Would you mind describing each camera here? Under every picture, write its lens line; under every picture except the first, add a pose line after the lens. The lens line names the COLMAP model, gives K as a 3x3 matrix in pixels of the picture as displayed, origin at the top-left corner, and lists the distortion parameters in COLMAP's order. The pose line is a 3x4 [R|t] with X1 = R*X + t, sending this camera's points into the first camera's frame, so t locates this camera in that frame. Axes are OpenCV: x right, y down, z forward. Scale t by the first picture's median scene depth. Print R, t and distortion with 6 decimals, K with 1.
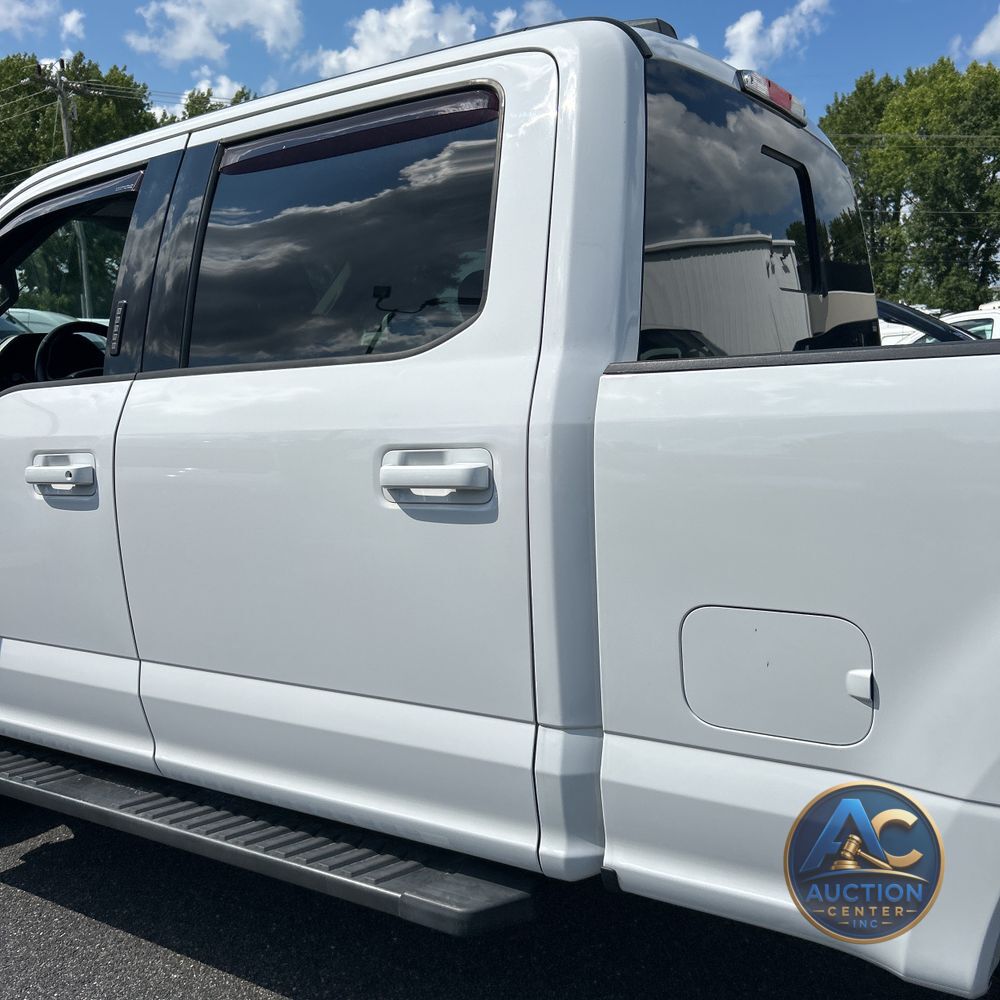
lens RADIAL K [[1005.3, 0, 498.1], [0, 1005.3, 485.9], [0, 0, 1]] dist [0.048245, -0.060174]
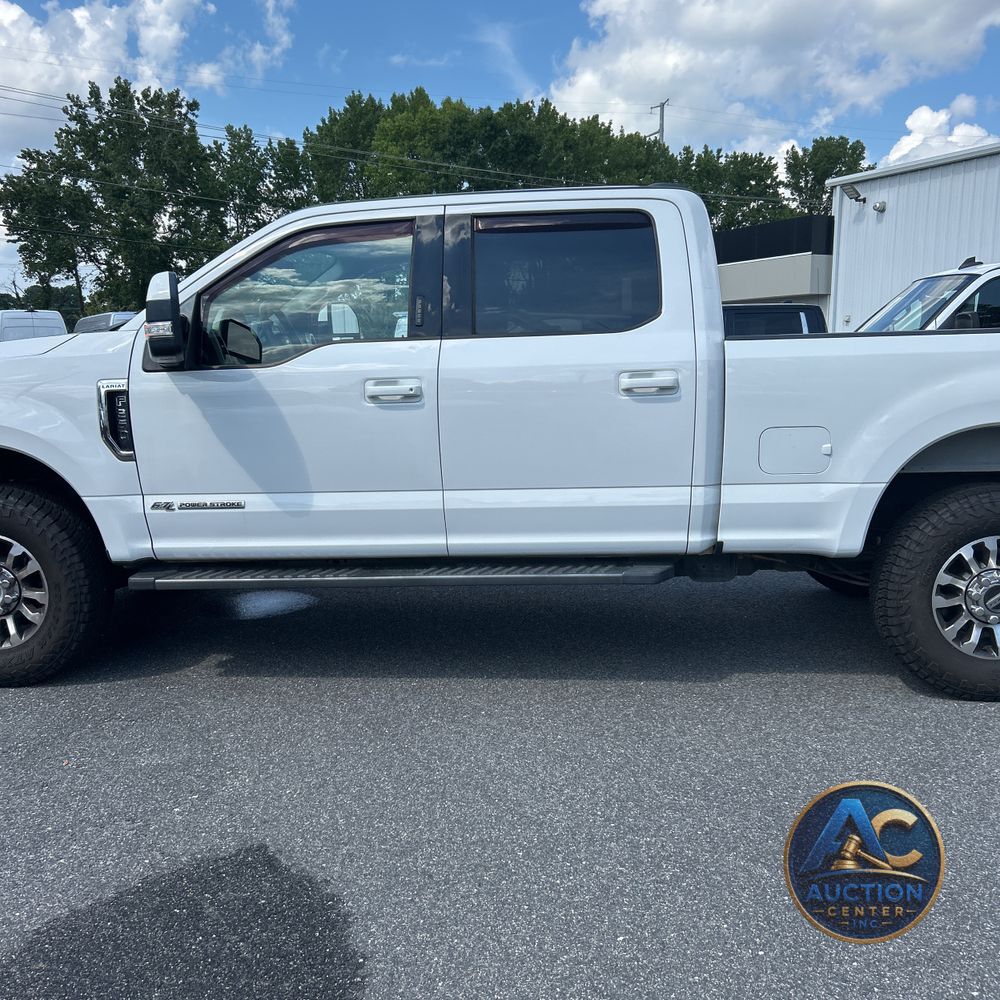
lens RADIAL K [[1005.3, 0, 498.1], [0, 1005.3, 485.9], [0, 0, 1]] dist [0.048245, -0.060174]
pose [[0.875835, -0.036342, 0.481240, -1.154351], [0.033592, 0.999333, 0.014331, 0.140676], [-0.481440, 0.003614, 0.876472, -0.671353]]
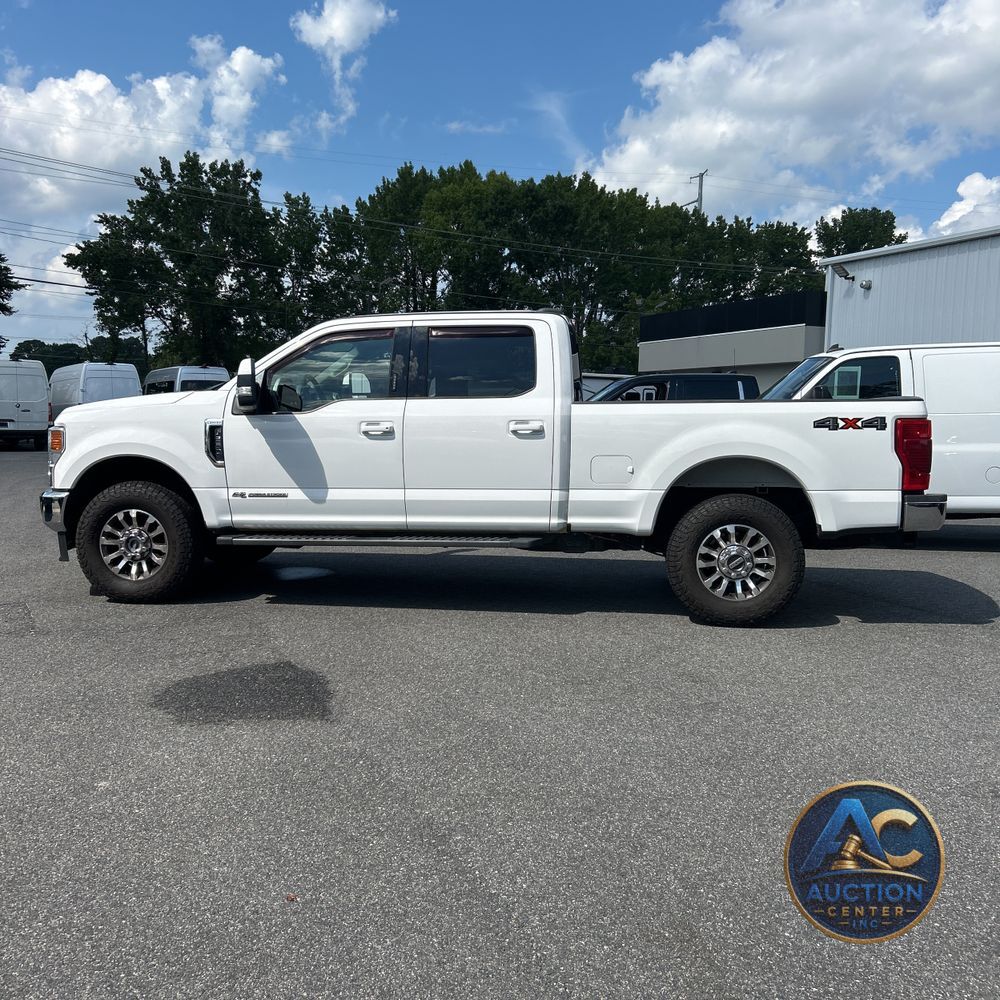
lens RADIAL K [[1006.3, 0, 488.7], [0, 1006.3, 464.9], [0, 0, 1]] dist [0.168142, -0.682553]
pose [[0.900250, 0.021647, 0.434836, -1.474835], [0.005813, 0.998077, -0.061721, 0.291725], [-0.435335, 0.058092, 0.898392, -1.912183]]
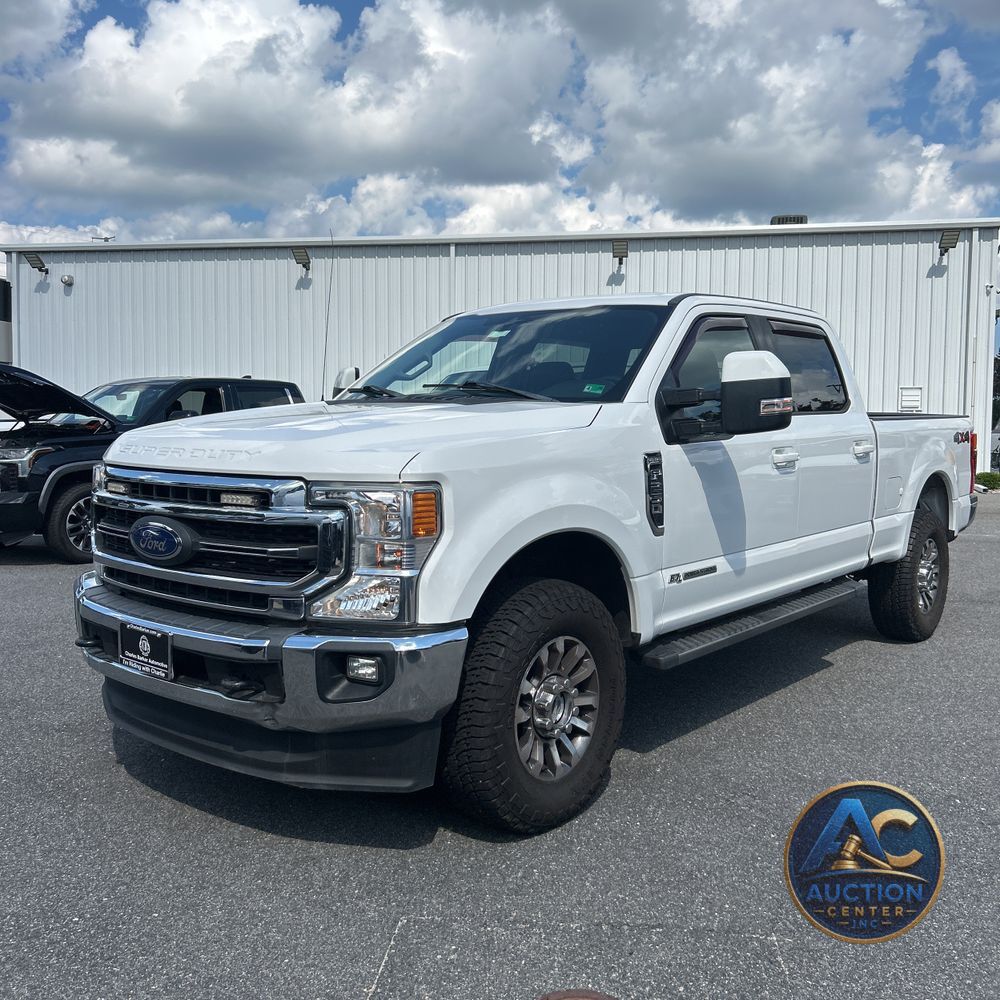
lens RADIAL K [[1007.9, 0, 503.1], [0, 1007.9, 487.1], [0, 0, 1]] dist [0.087233, -0.110931]
pose [[0.124474, -0.026961, 0.991857, -2.700736], [0.105451, 0.994329, 0.013794, -0.044490], [-0.986603, 0.102876, 0.126611, 1.349679]]
